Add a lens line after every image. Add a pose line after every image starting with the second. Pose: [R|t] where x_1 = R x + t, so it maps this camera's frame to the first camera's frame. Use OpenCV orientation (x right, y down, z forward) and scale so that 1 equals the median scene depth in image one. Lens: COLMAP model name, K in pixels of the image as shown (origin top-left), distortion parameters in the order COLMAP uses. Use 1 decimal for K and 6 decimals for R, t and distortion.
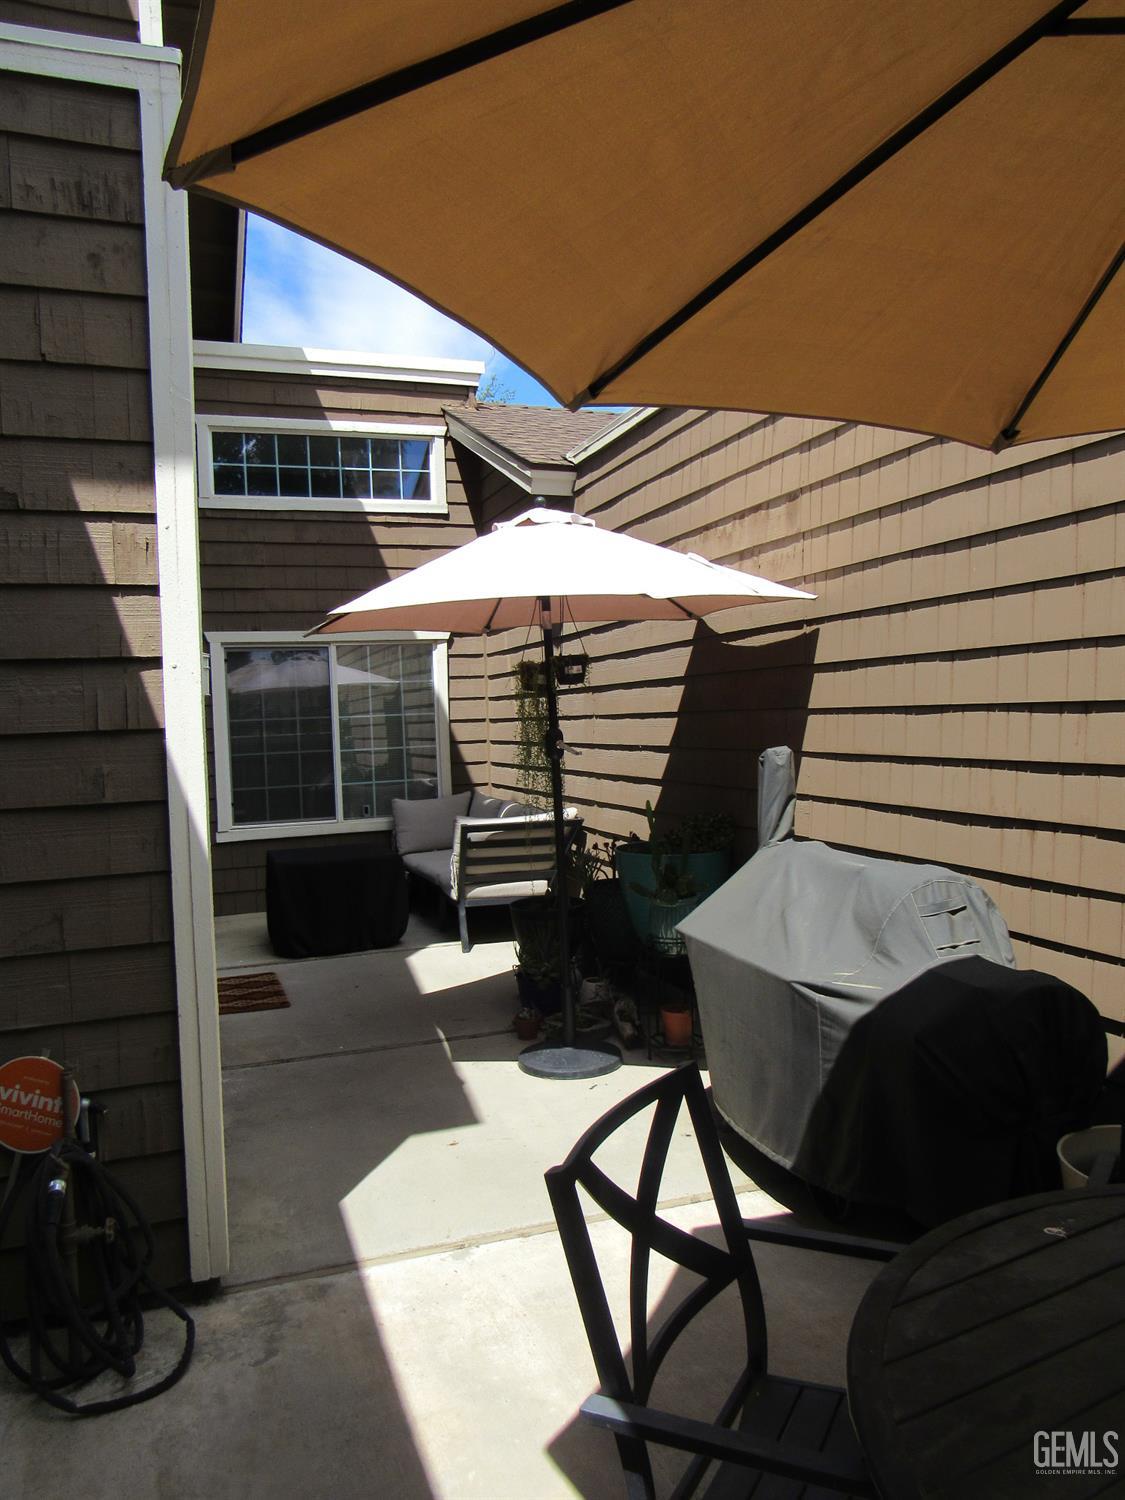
lens RADIAL K [[1069.3, 0, 562.5], [0, 1069.3, 750.0], [0, 0, 1]] dist [-0.024533, -0.003892]
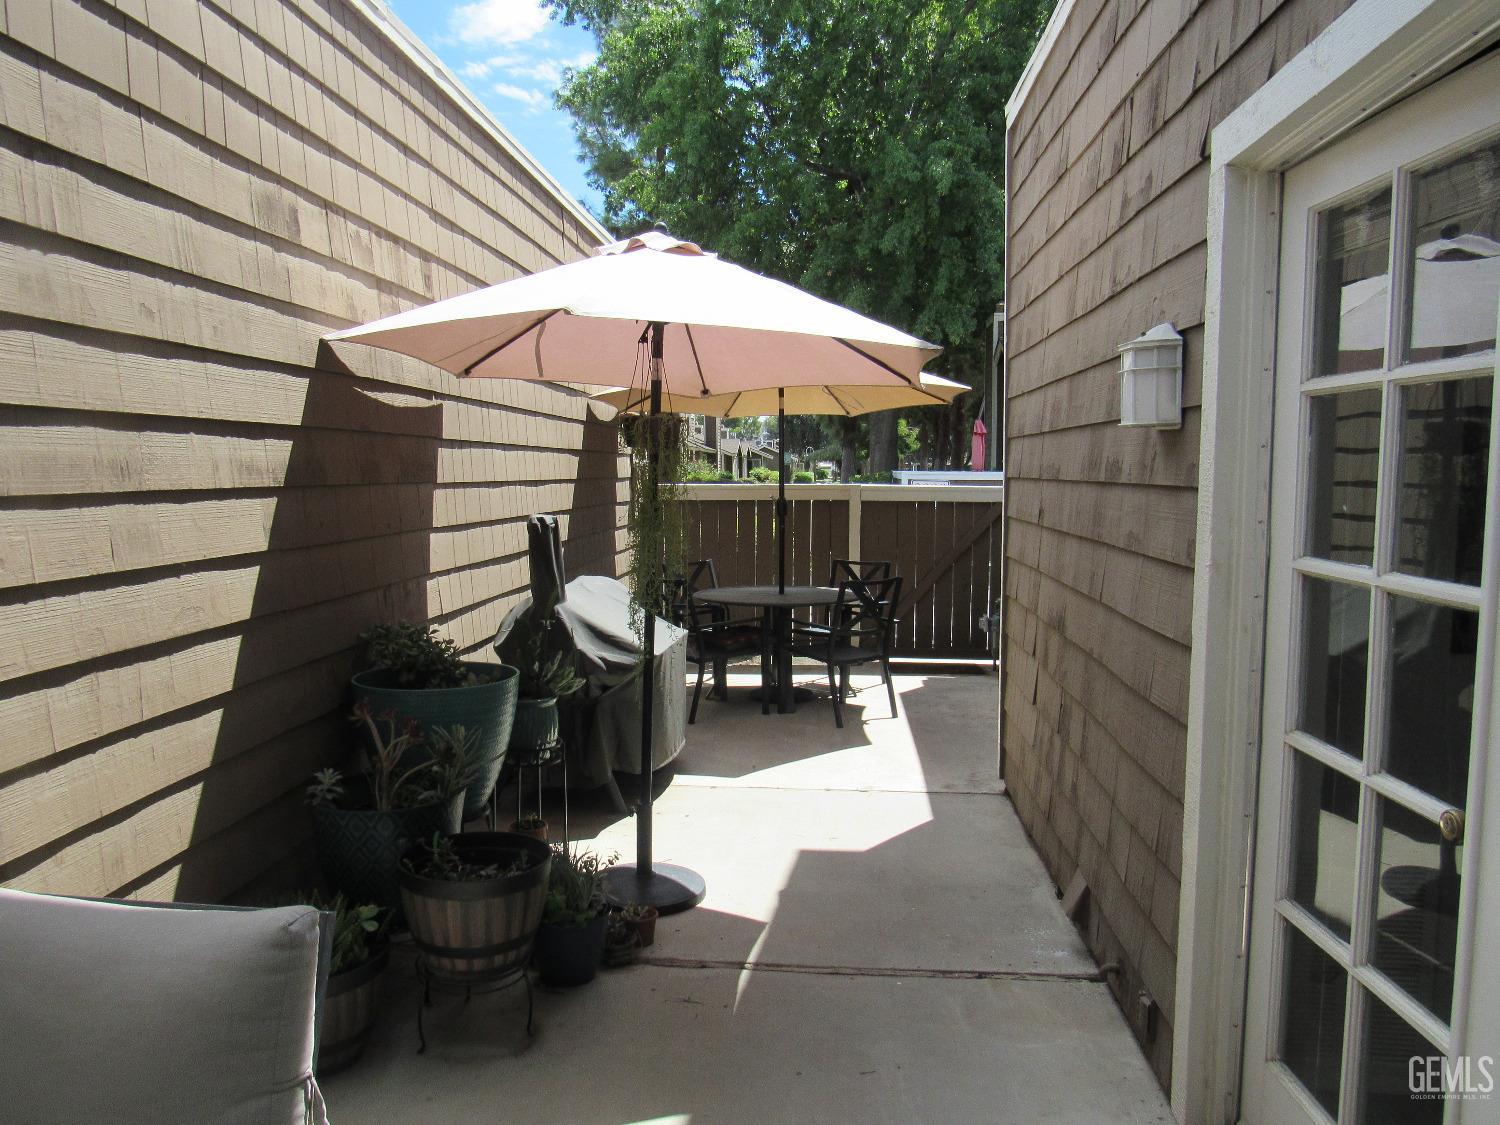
lens RADIAL K [[1069.3, 0, 750.0], [0, 1069.3, 562.5], [0, 0, 1]] dist [-0.024533, -0.003892]
pose [[-0.908214, 0.000975, 0.418506, -0.446064], [0.047785, 0.993699, 0.101385, -0.052253], [-0.415770, 0.112078, -0.902538, 1.791098]]
